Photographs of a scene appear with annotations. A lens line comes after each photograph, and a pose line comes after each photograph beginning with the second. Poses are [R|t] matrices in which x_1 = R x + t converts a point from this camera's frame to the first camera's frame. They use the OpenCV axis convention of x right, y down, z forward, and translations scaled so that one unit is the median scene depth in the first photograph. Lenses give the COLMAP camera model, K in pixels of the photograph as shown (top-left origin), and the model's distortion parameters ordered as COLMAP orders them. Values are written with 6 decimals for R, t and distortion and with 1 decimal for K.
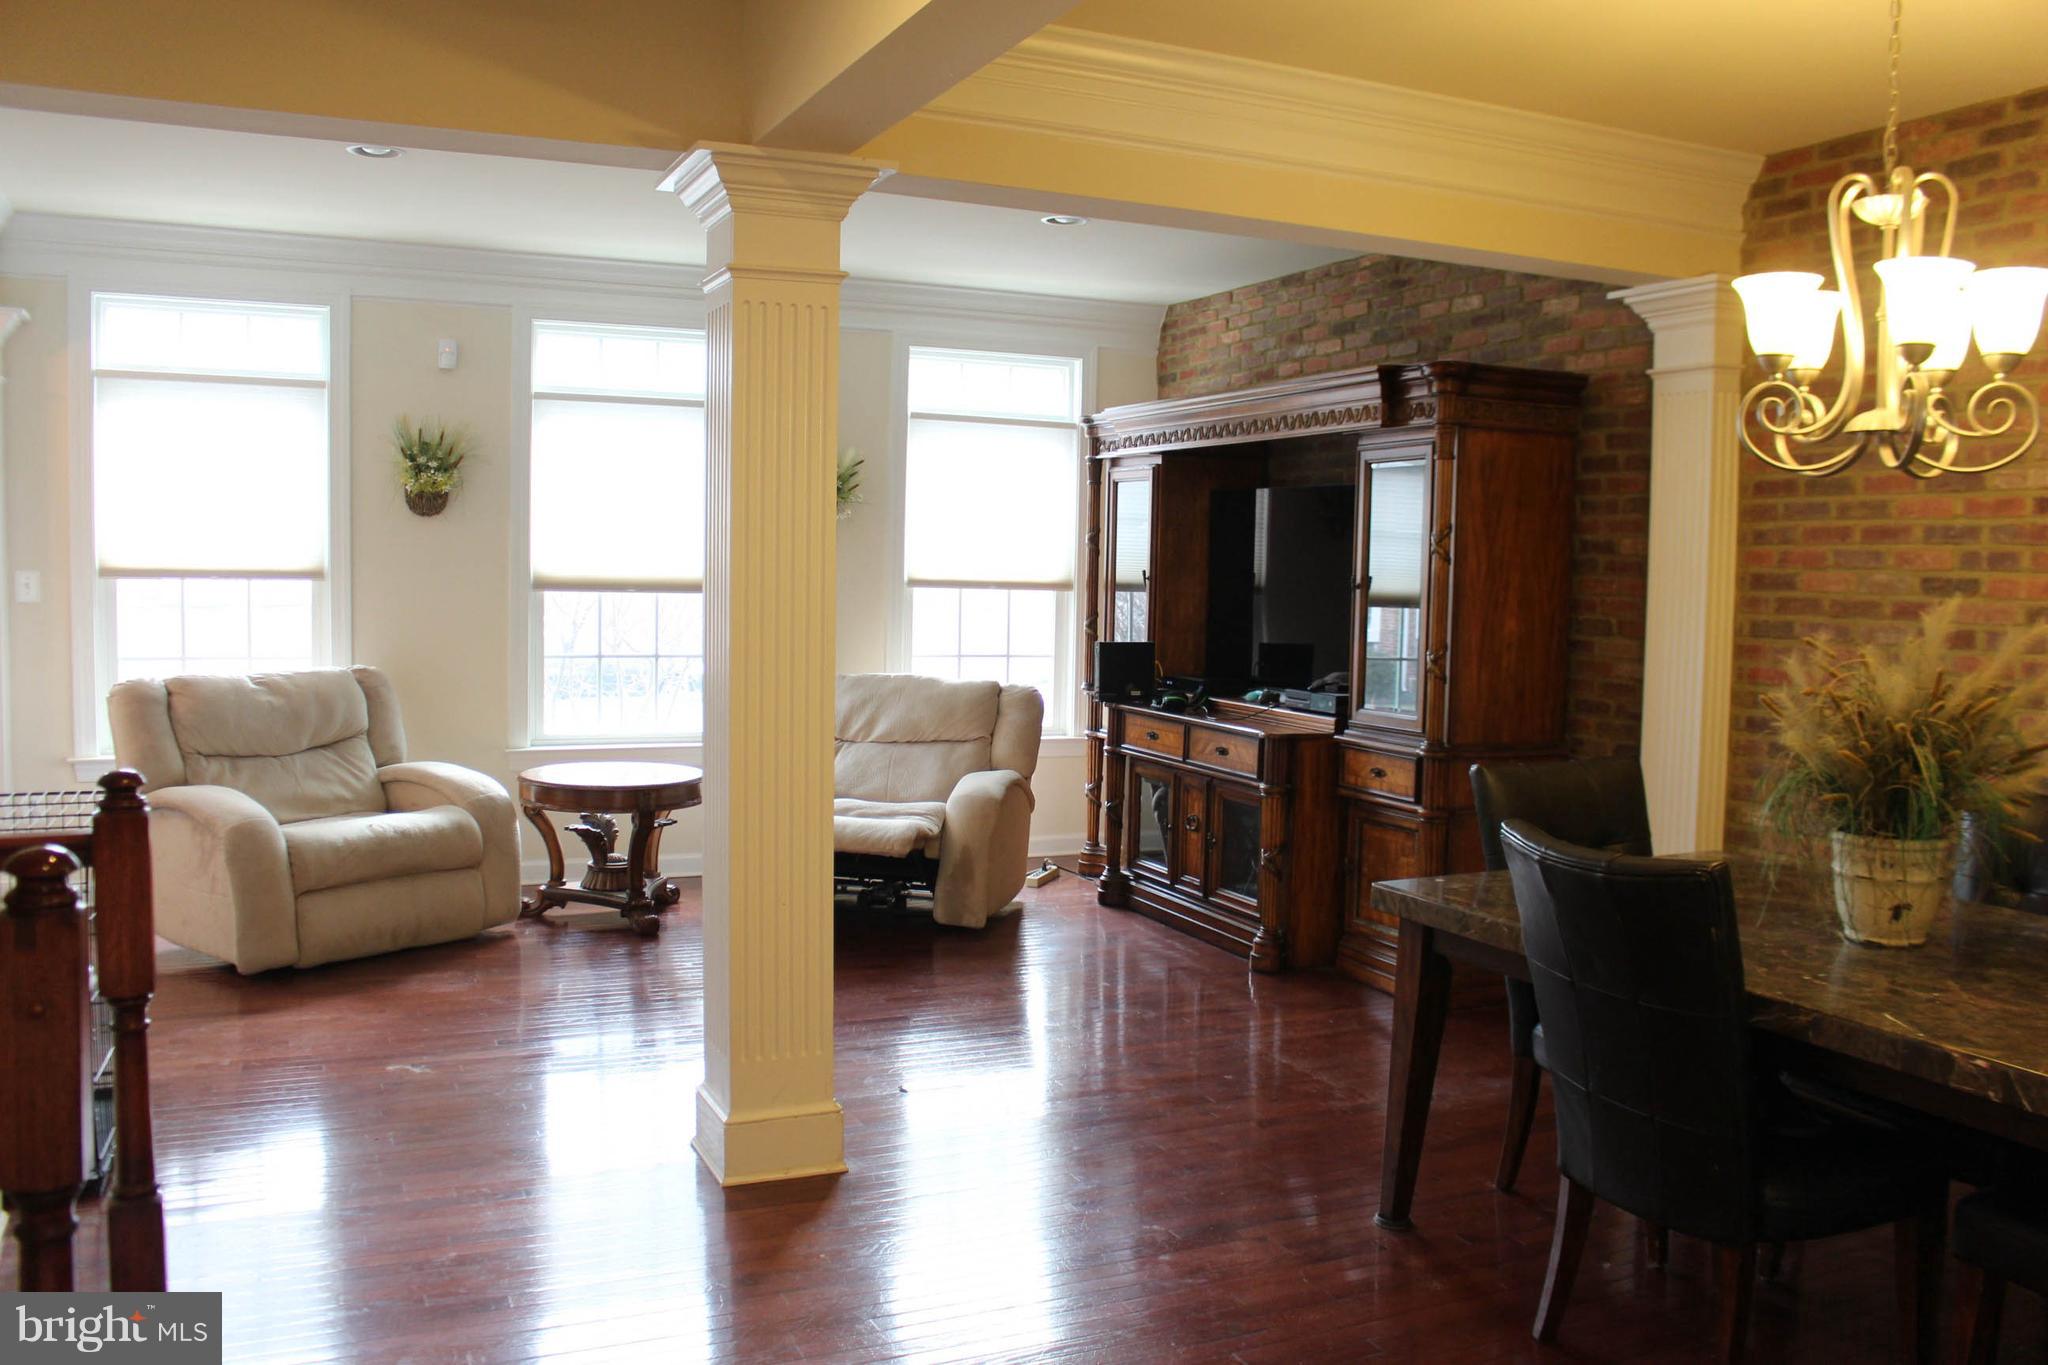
lens RADIAL K [[1698.7, 0, 1062.7], [0, 1698.7, 691.2], [0, 0, 1]] dist [-0.155689, 0.124068]
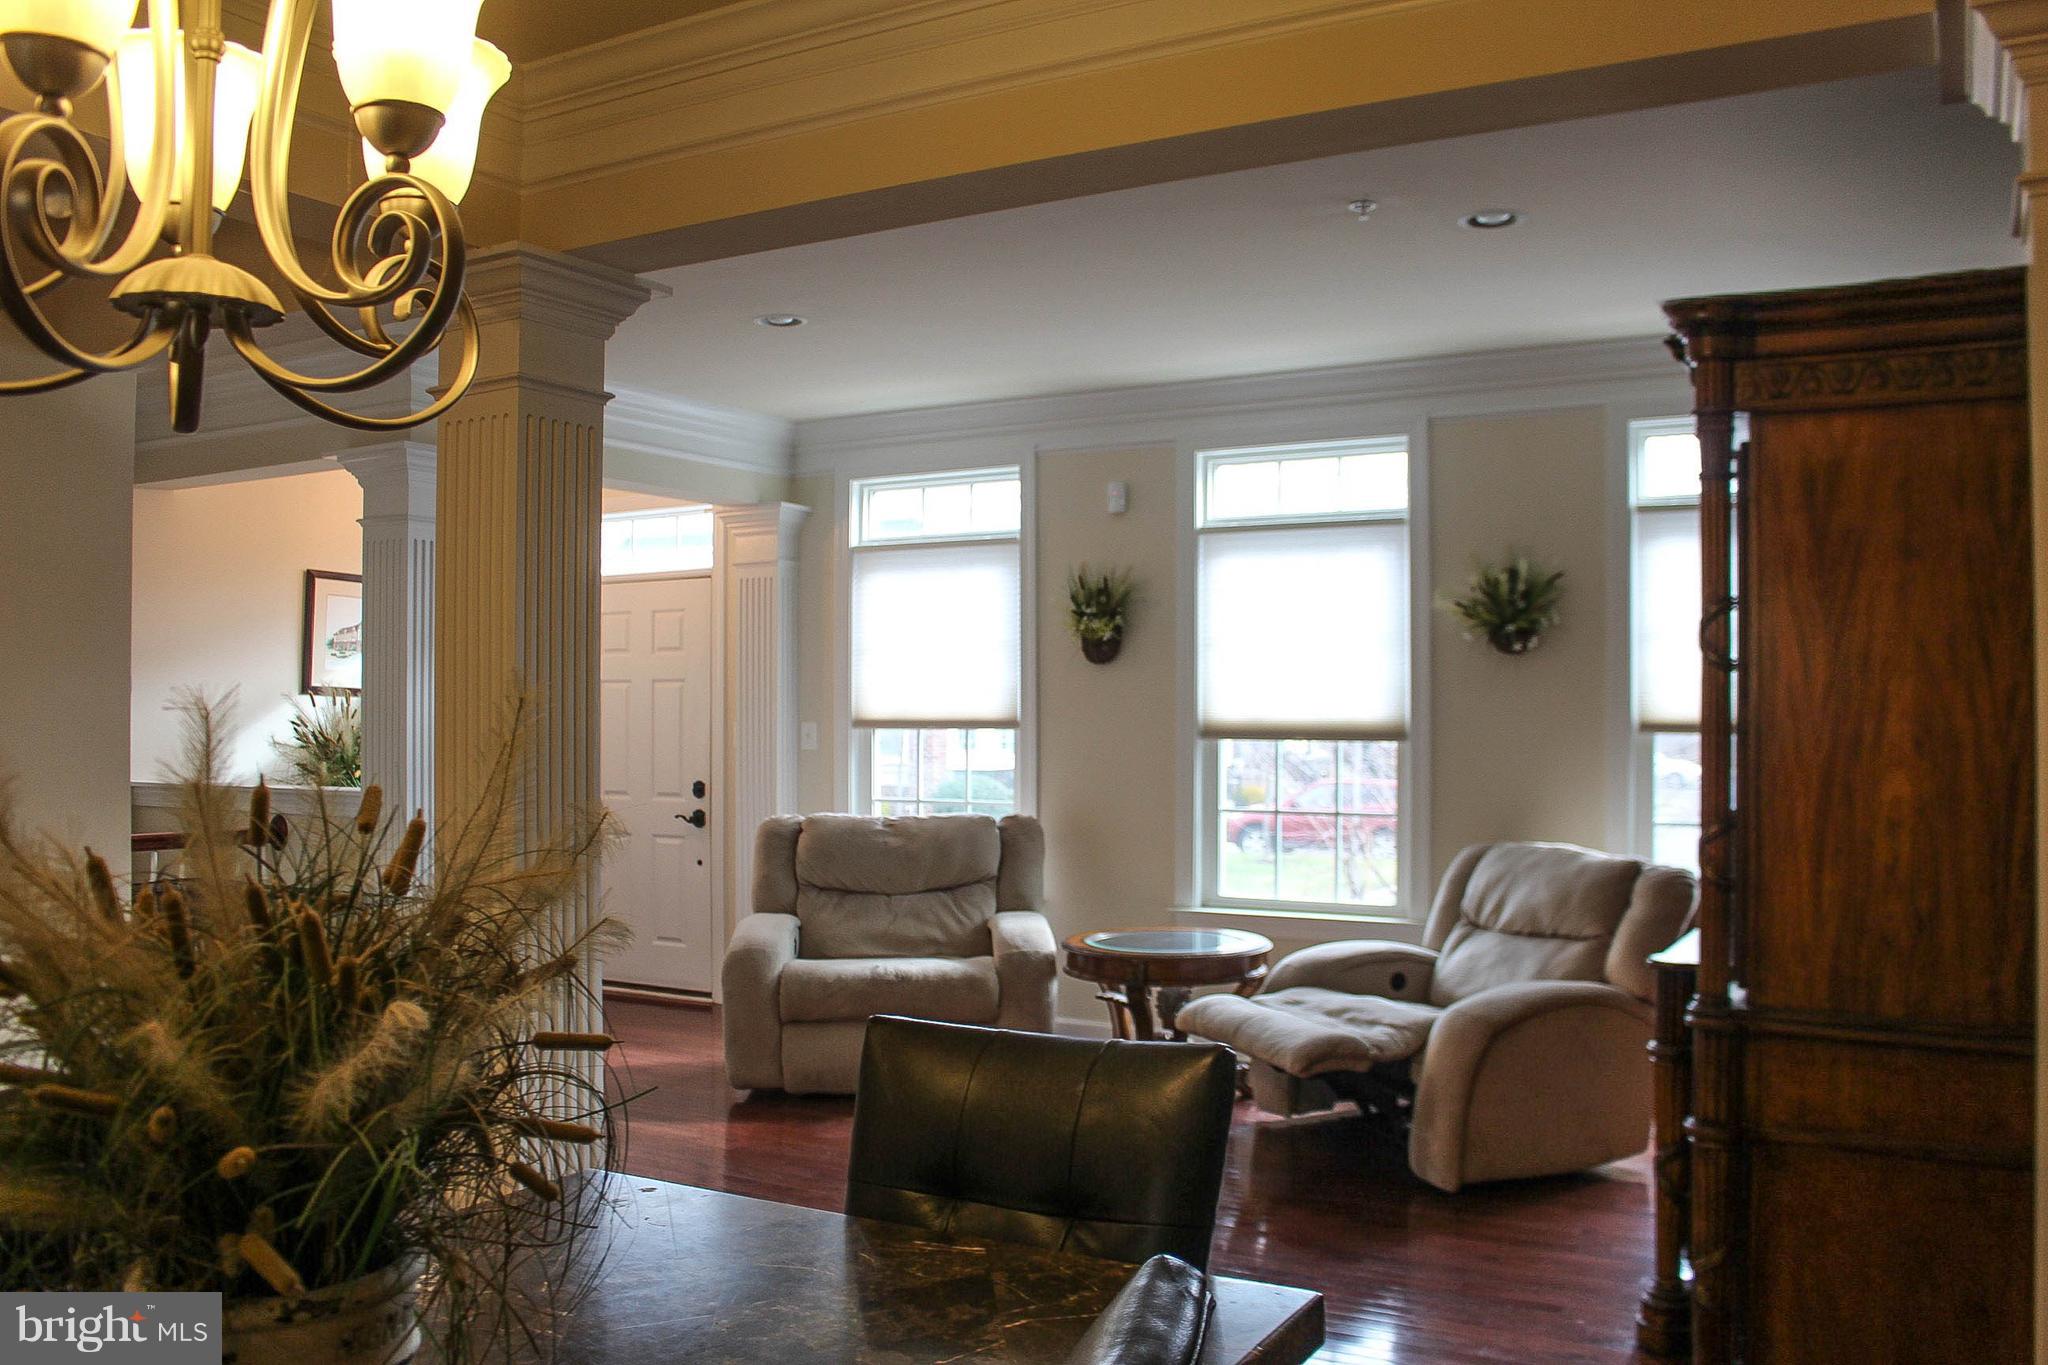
lens RADIAL K [[1698.7, 0, 1022.1], [0, 1698.7, 684.5], [0, 0, 1]] dist [-0.155689, 0.124068]
pose [[0.567664, -0.034057, -0.822556, 0.553236], [-0.047264, 0.996148, -0.073862, -0.021644], [0.821902, 0.080806, 0.563868, 0.525783]]
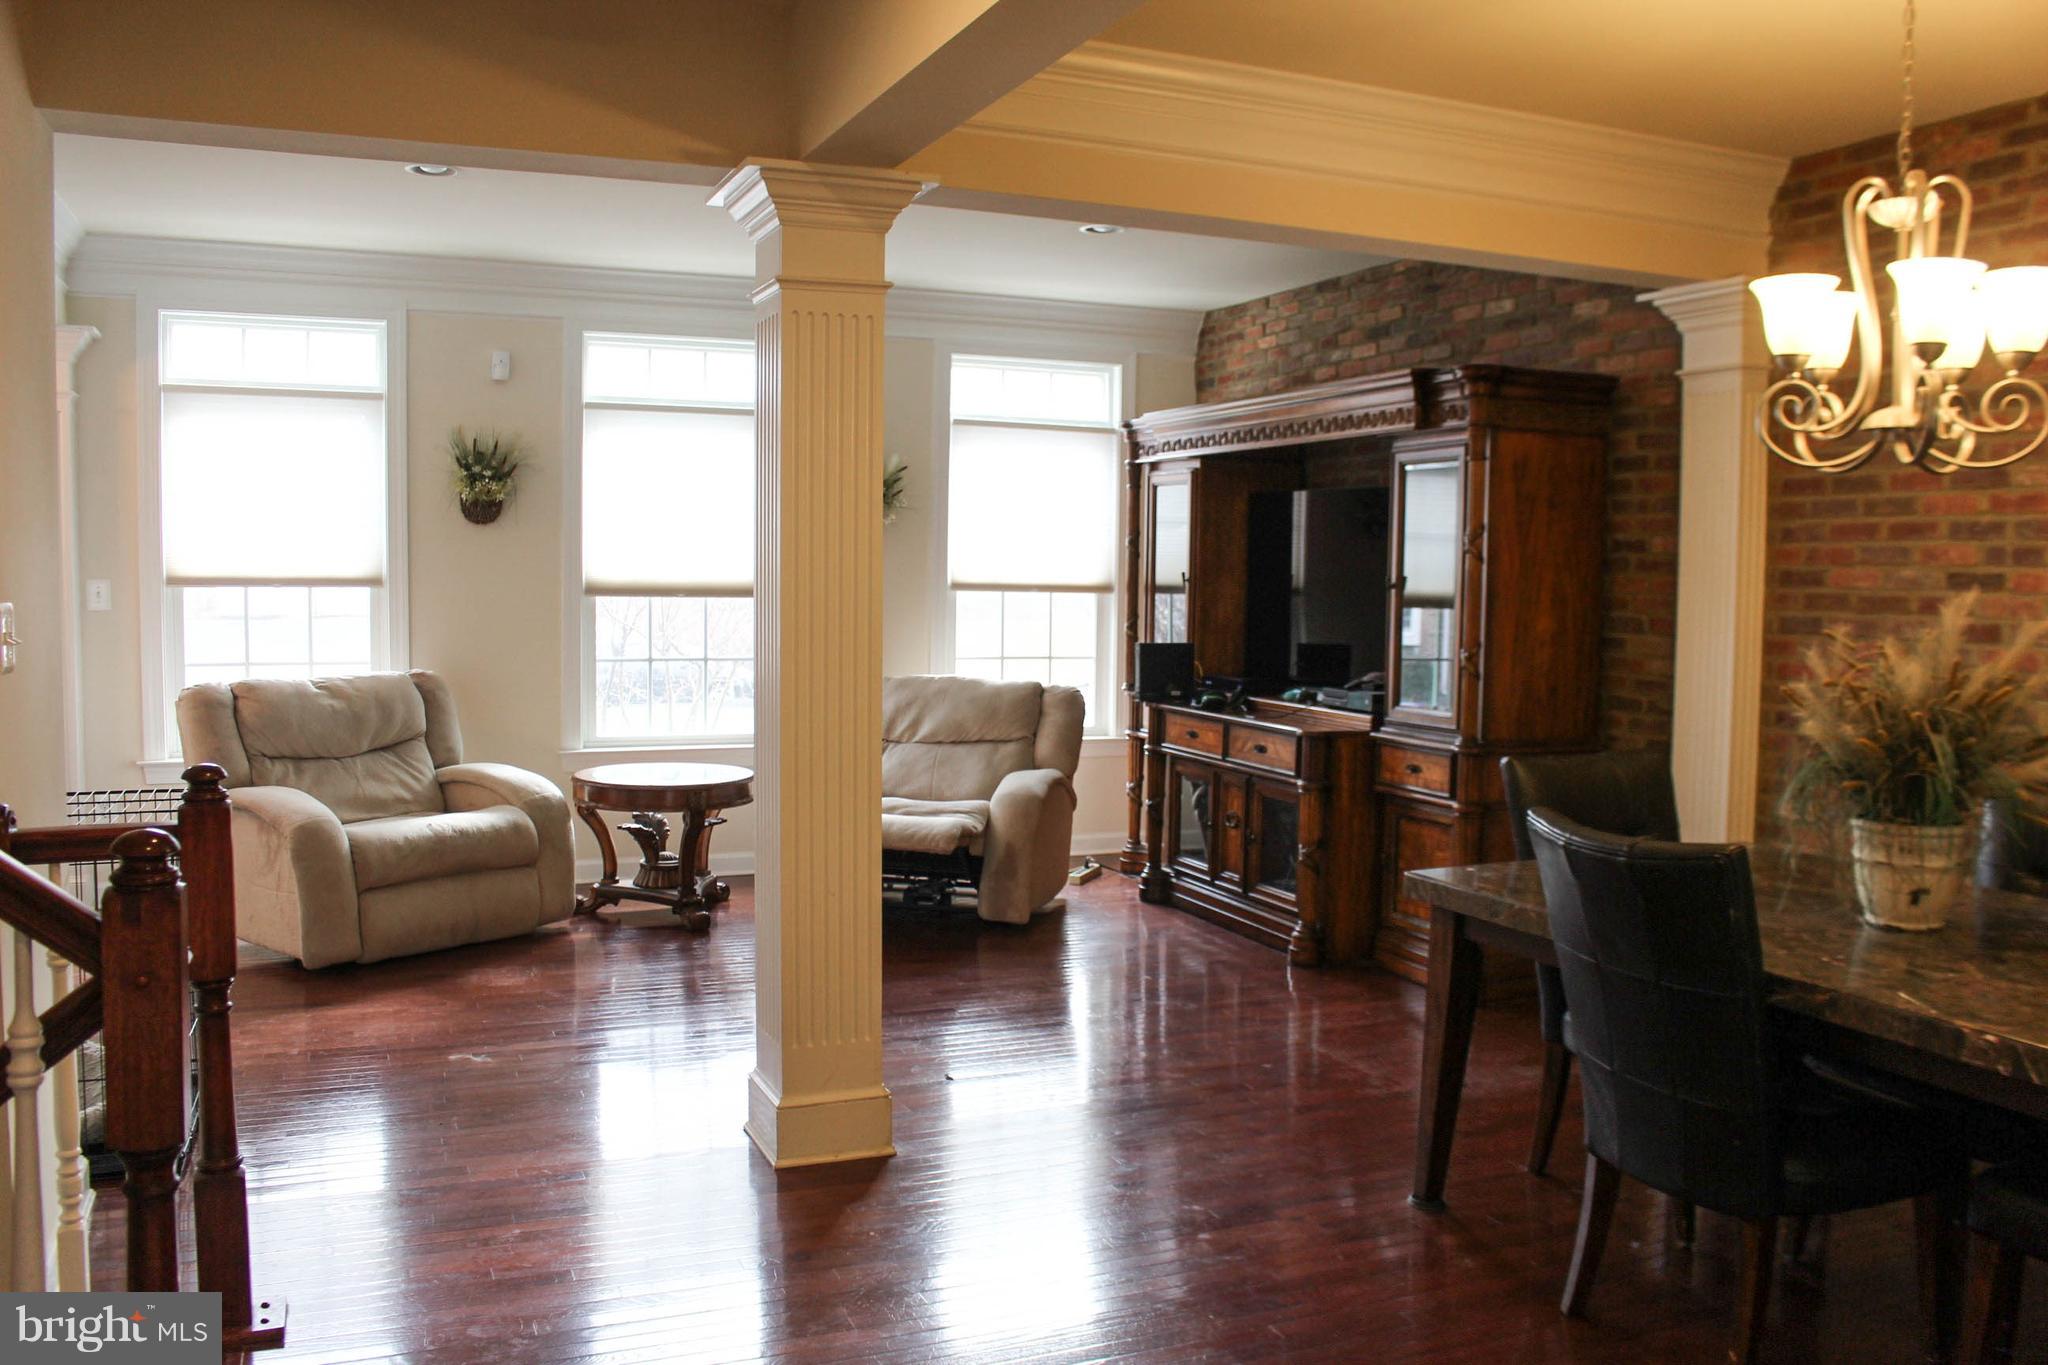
lens RADIAL K [[1698.7, 0, 1059.8], [0, 1698.7, 694.6], [0, 0, 1]] dist [-0.155689, 0.124068]
pose [[0.999633, -0.004760, -0.026673, 0.000962], [0.004709, 0.999987, -0.001952, 0.004781], [0.026682, 0.001826, 0.999642, -0.023936]]
